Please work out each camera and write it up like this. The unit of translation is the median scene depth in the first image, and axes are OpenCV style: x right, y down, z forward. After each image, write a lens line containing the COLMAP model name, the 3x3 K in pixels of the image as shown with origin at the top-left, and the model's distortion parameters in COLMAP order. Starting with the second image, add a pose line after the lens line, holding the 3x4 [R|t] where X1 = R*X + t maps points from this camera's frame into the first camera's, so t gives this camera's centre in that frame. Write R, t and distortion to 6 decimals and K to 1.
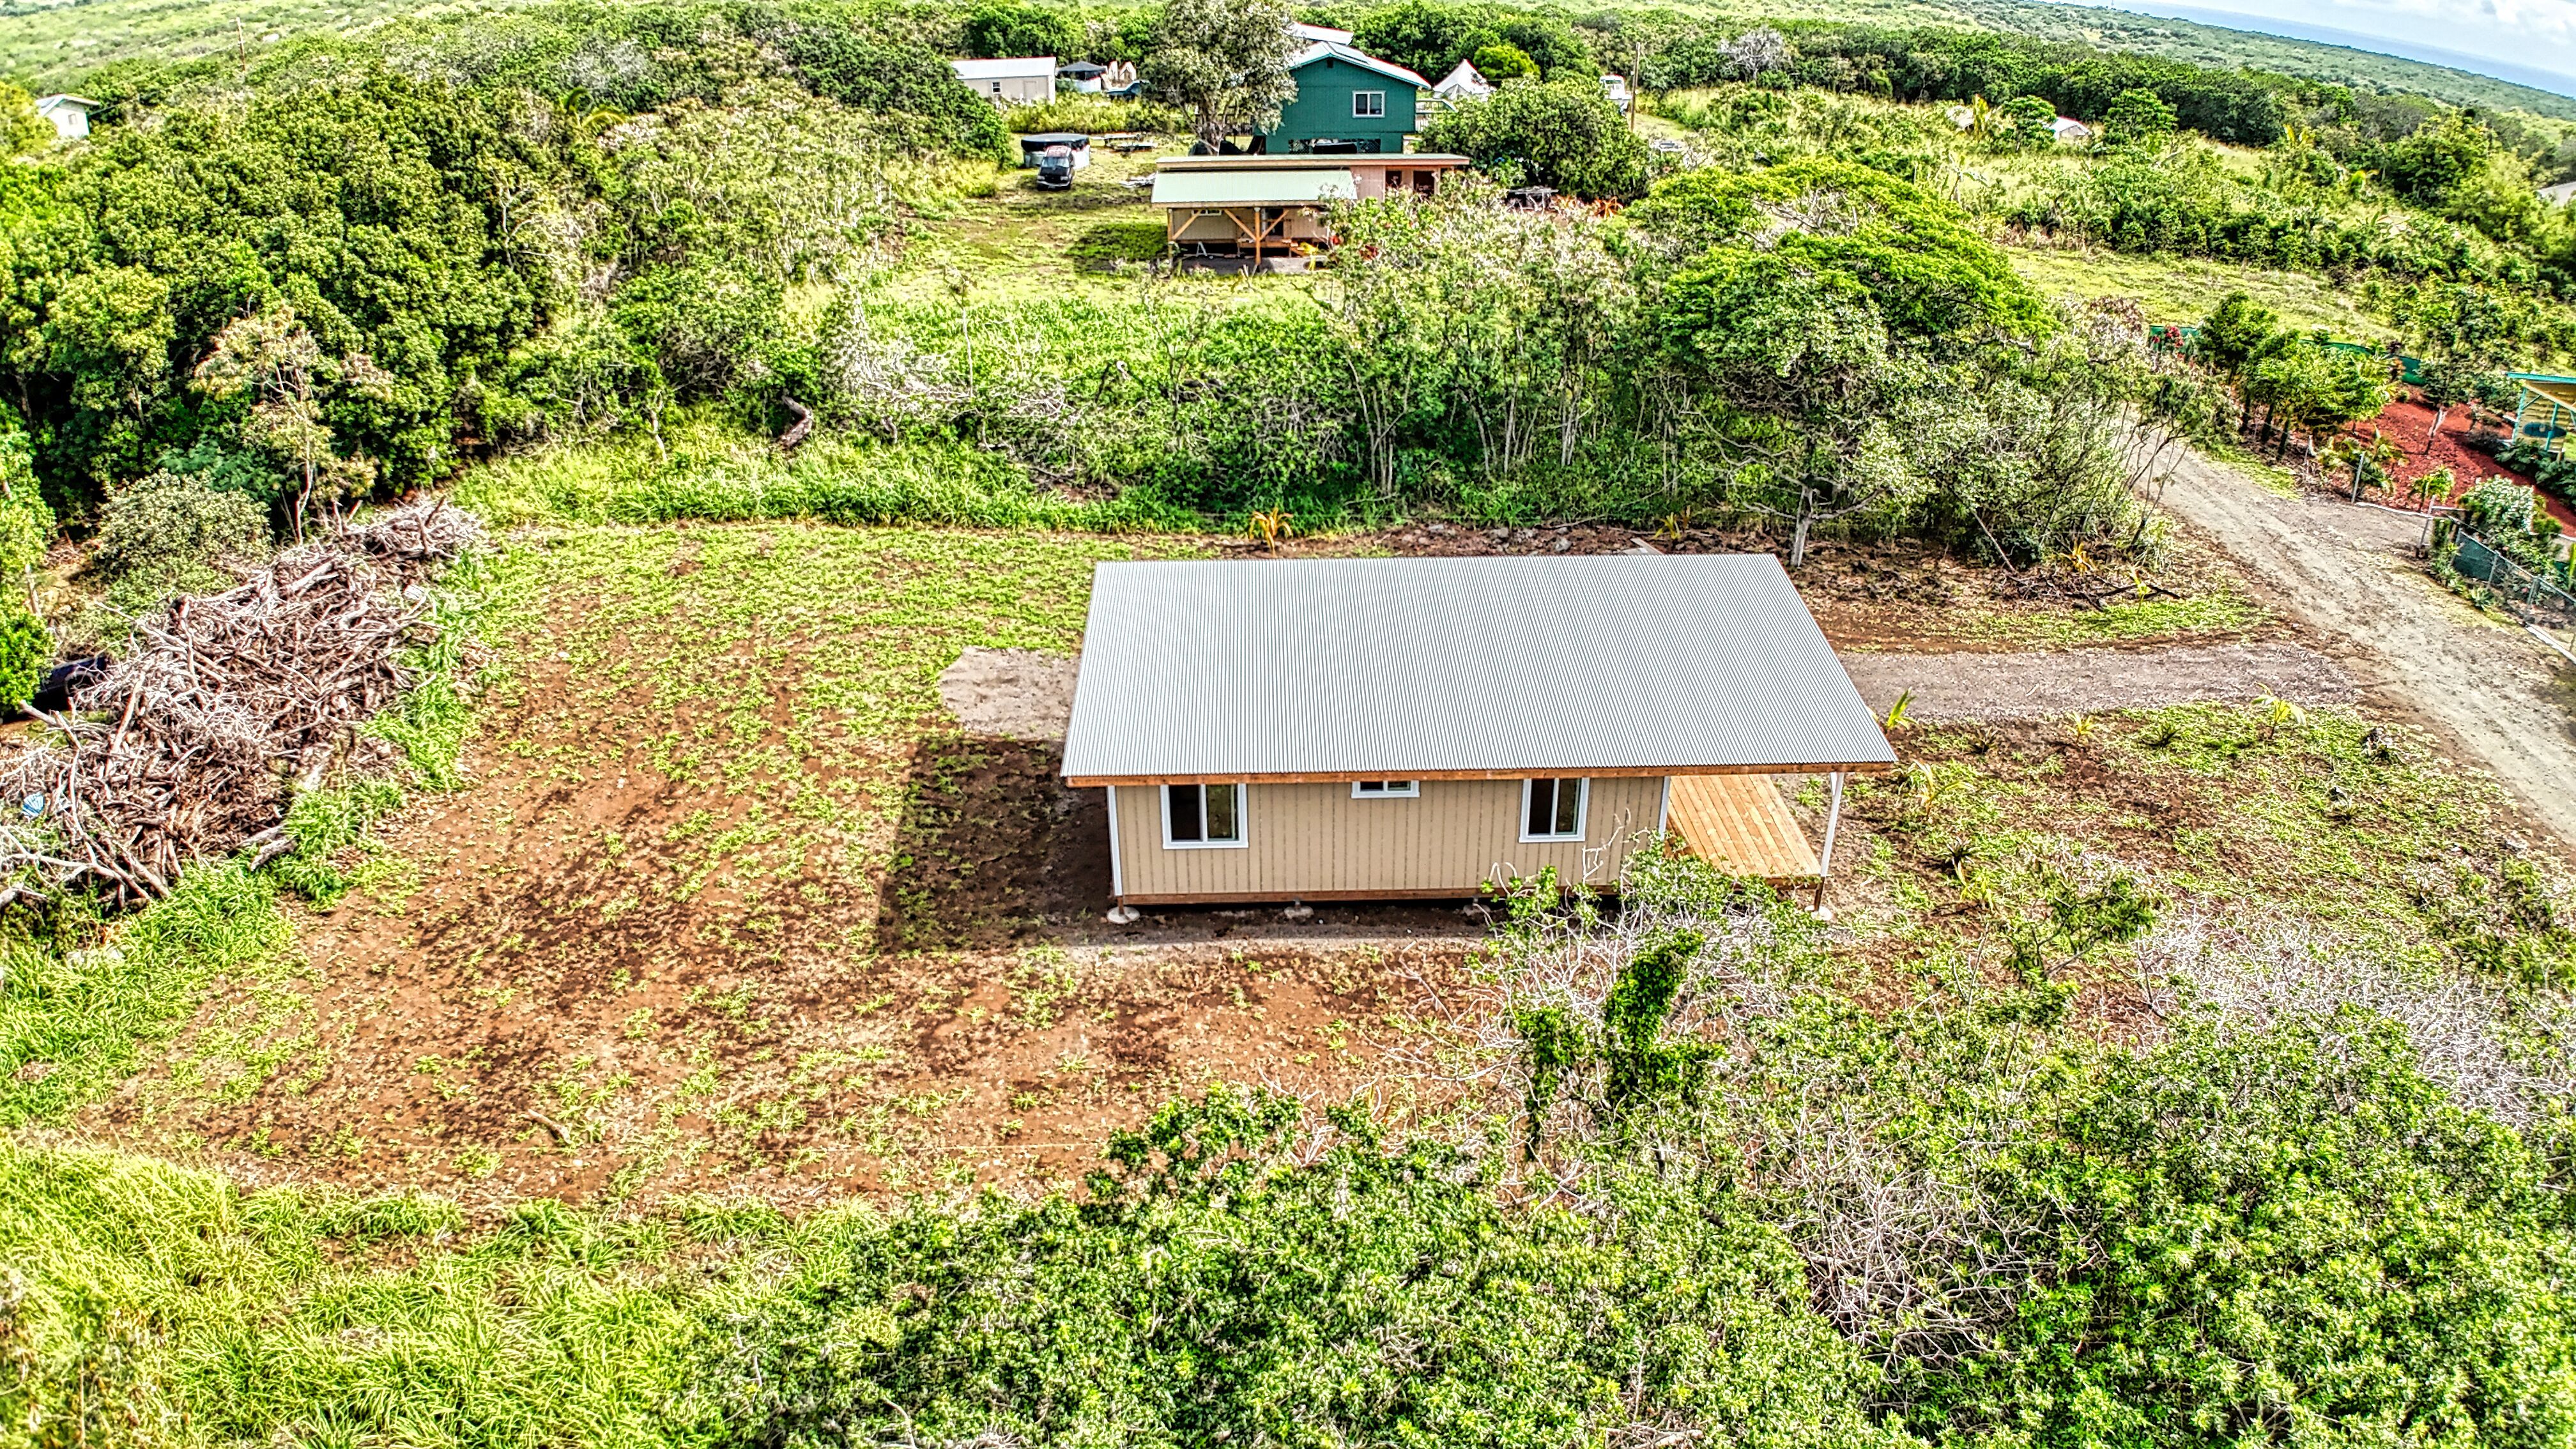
lens RADIAL K [[1619.5, 0, 1288.0], [0, 1619.5, 724.5], [0, 0, 1]] dist [-0.193776, 0.024518]
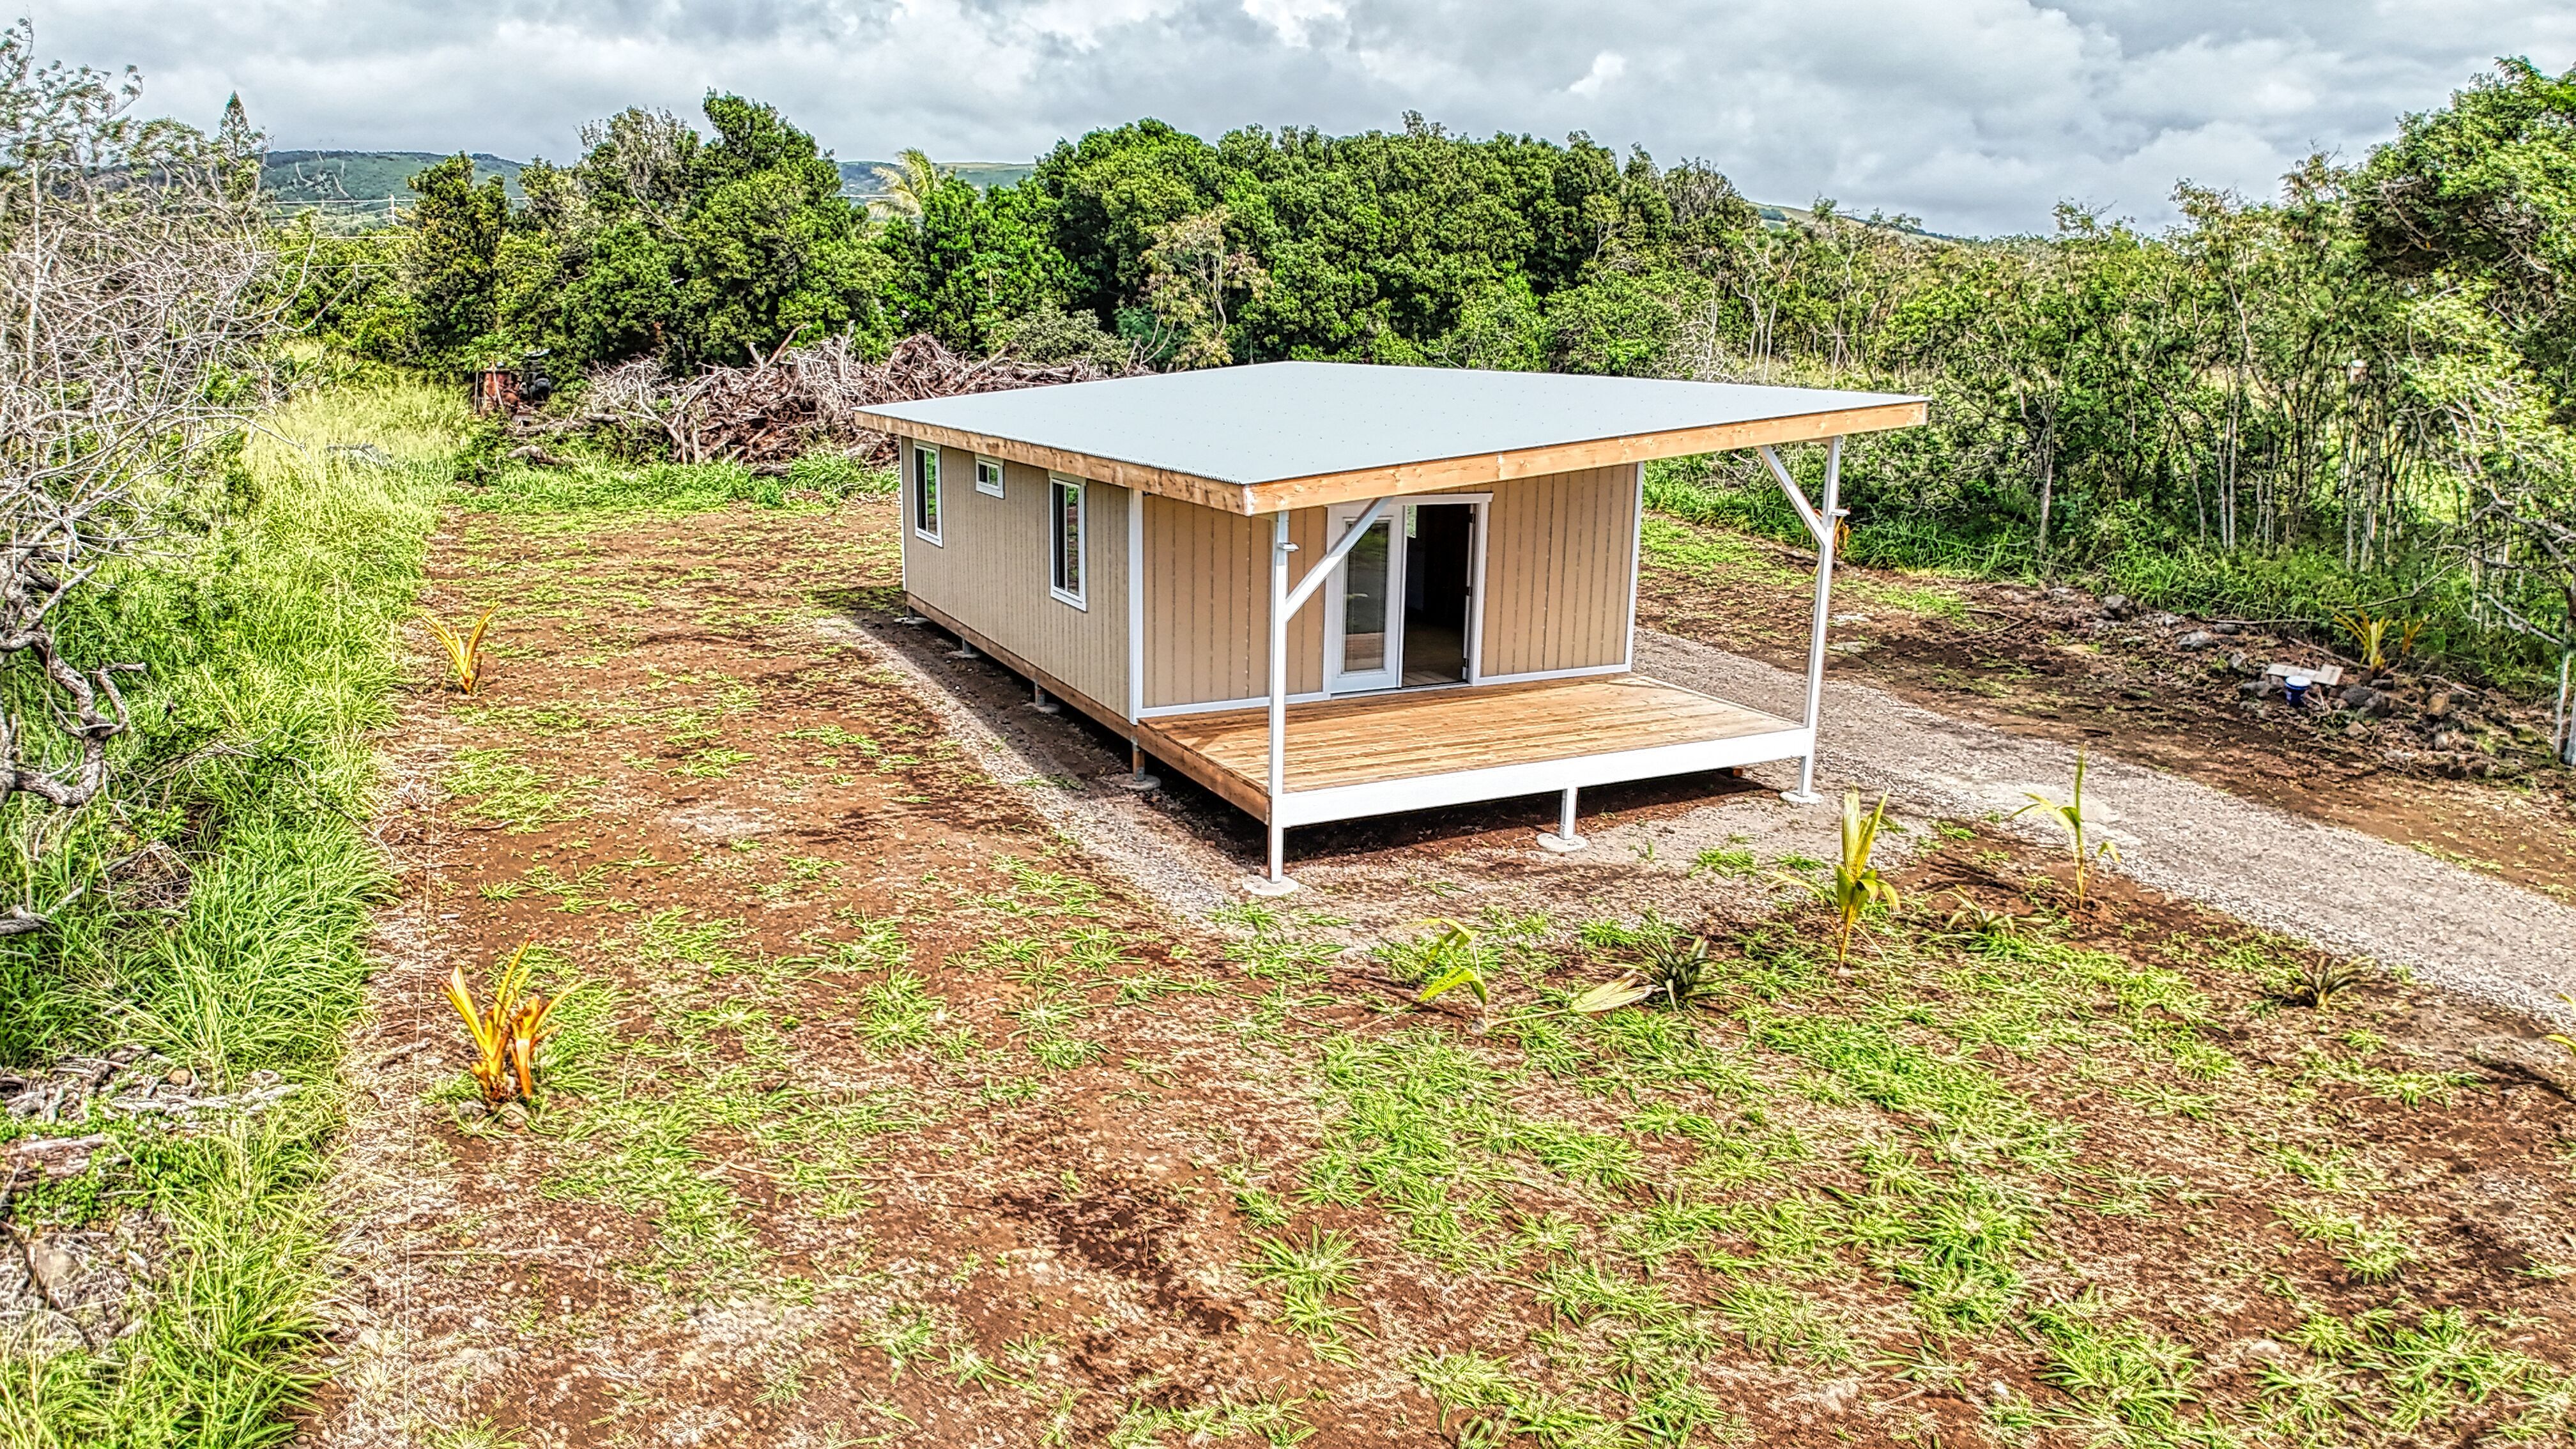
lens RADIAL K [[1598.6, 0, 1304.8], [0, 1598.6, 711.5], [0, 0, 1]] dist [-0.182344, 0.026206]
pose [[0.442168, 0.218314, -0.869958, 0.574245], [-0.428457, 0.903518, 0.008967, 0.048361], [0.787980, 0.368774, 0.493045, 0.578089]]
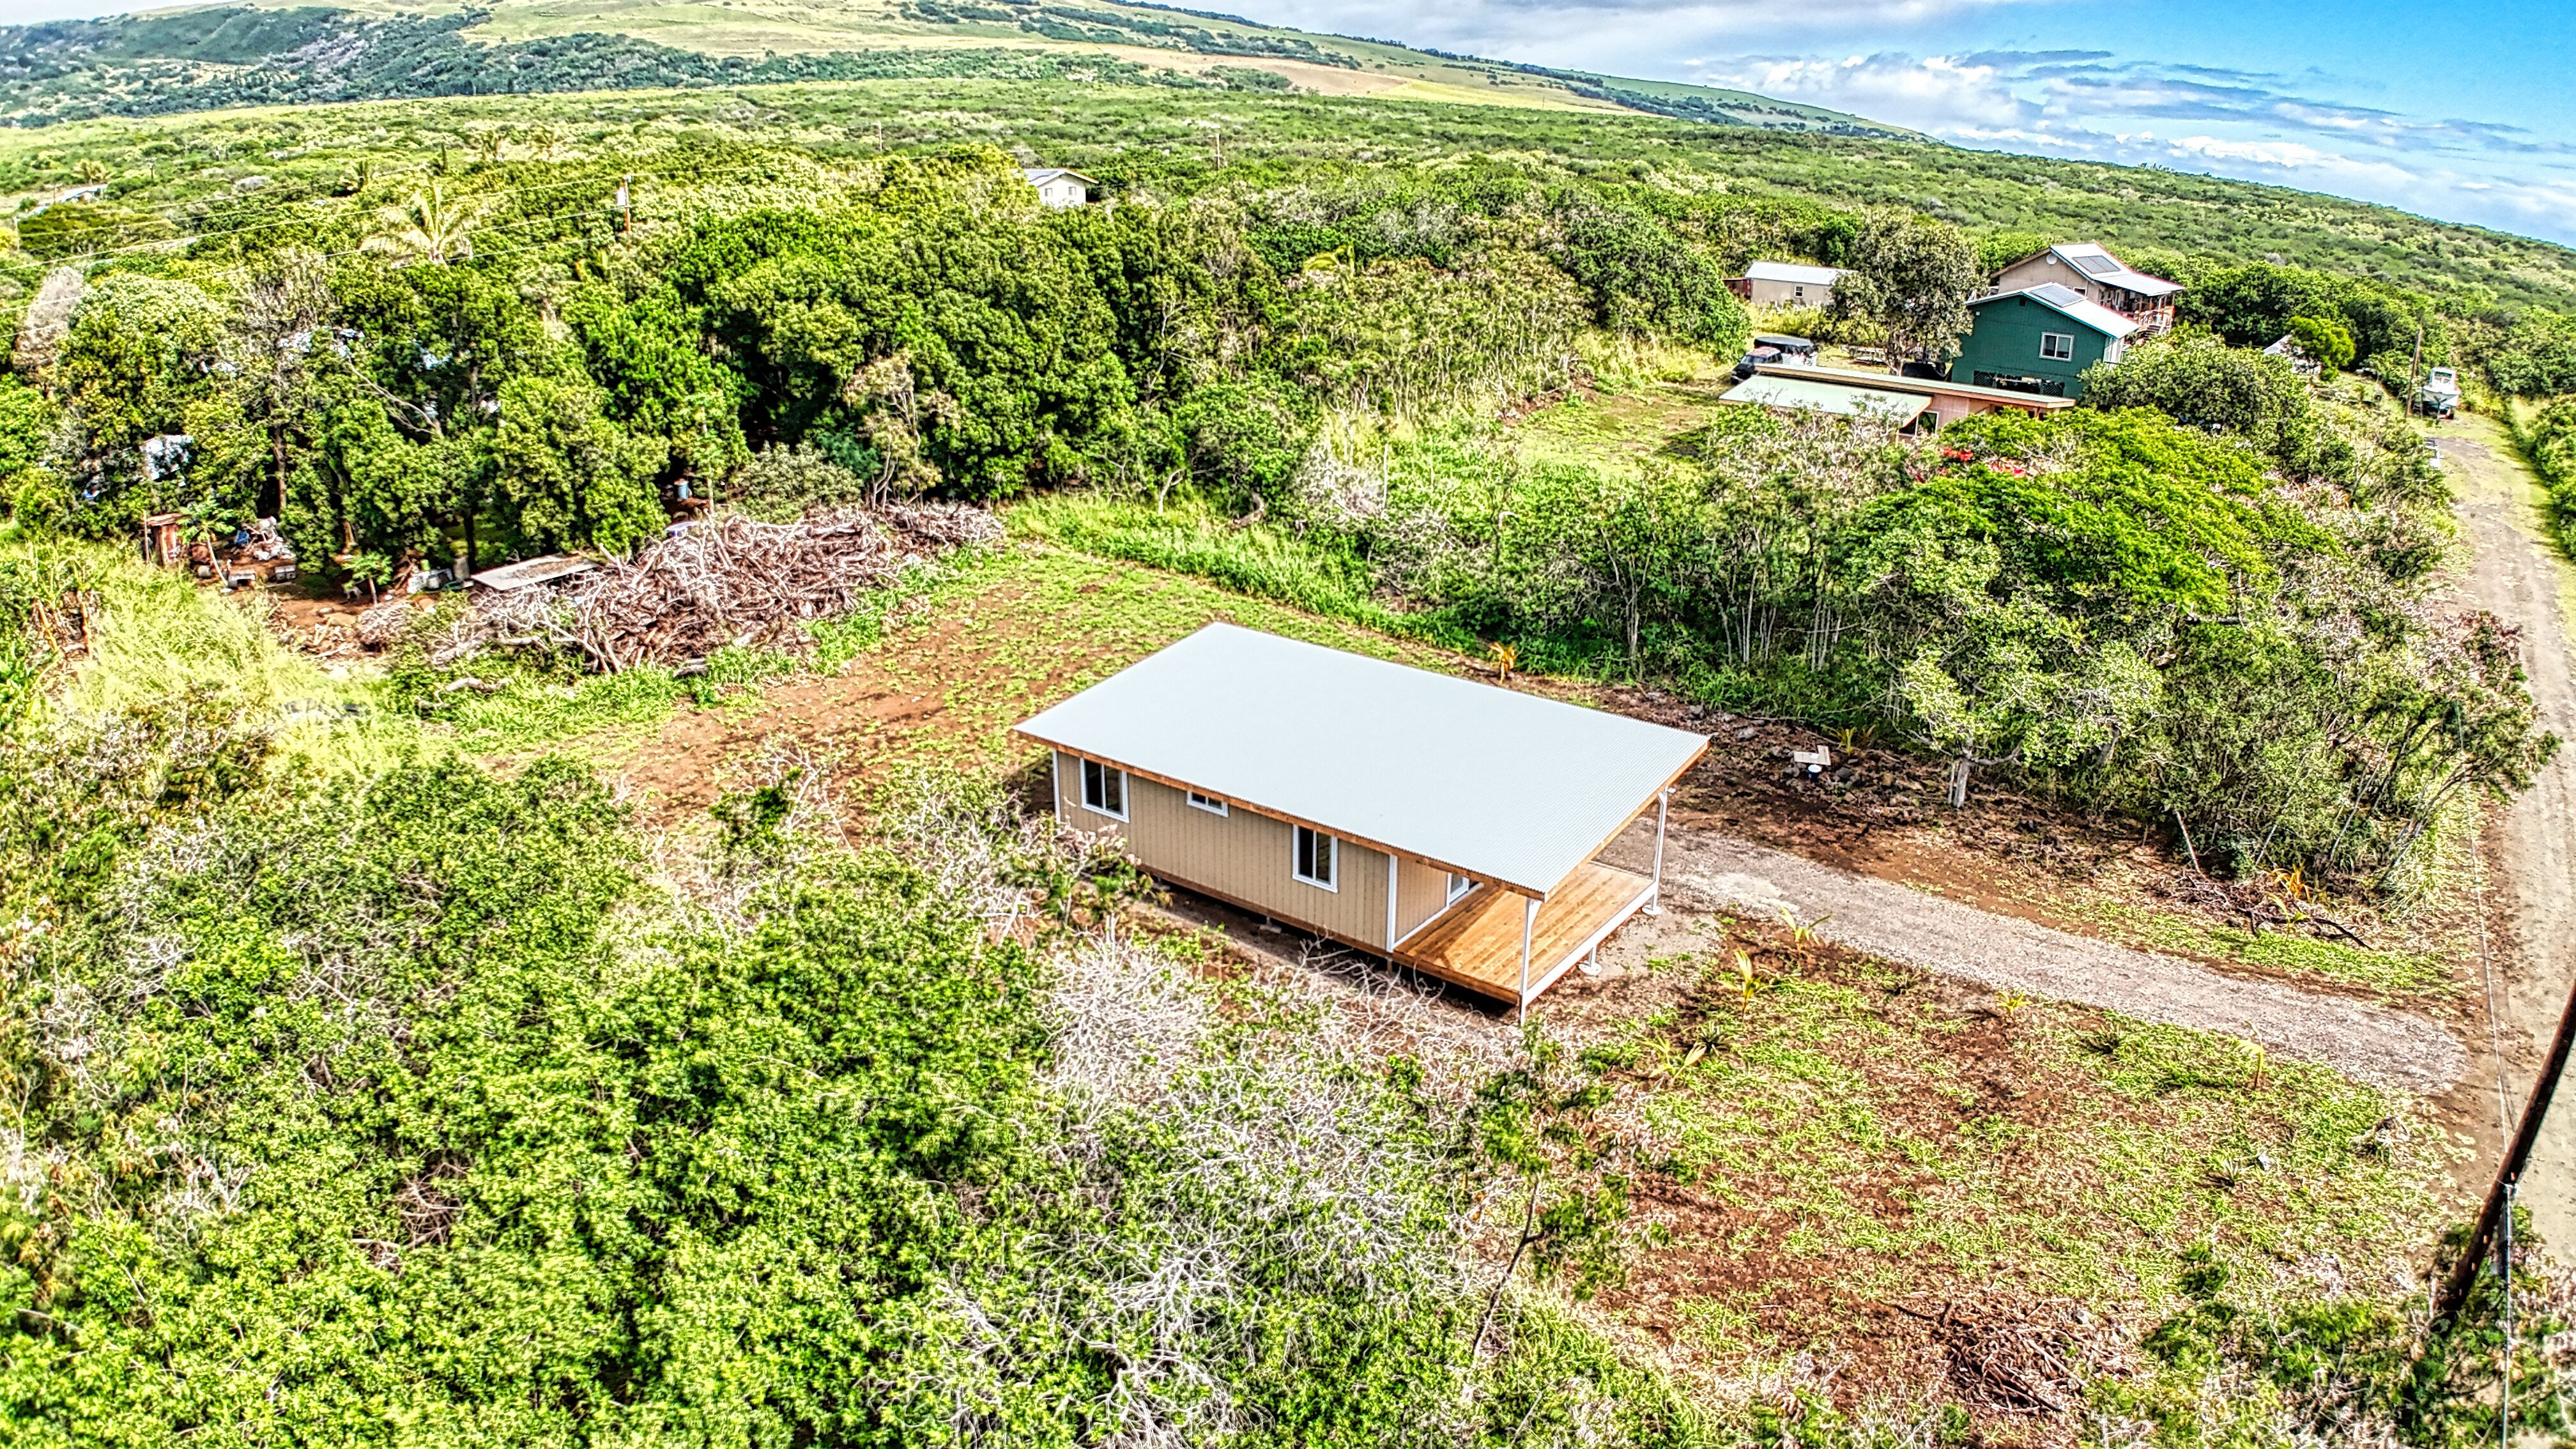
lens RADIAL K [[1606.5, 0, 1288.0], [0, 1606.5, 724.5], [0, 0, 1]] dist [-0.169320, 0.005444]
pose [[0.785453, 0.229319, -0.574871, 0.610378], [-0.293077, 0.955897, -0.019122, -0.011398], [0.545133, 0.183501, 0.818021, -0.021547]]
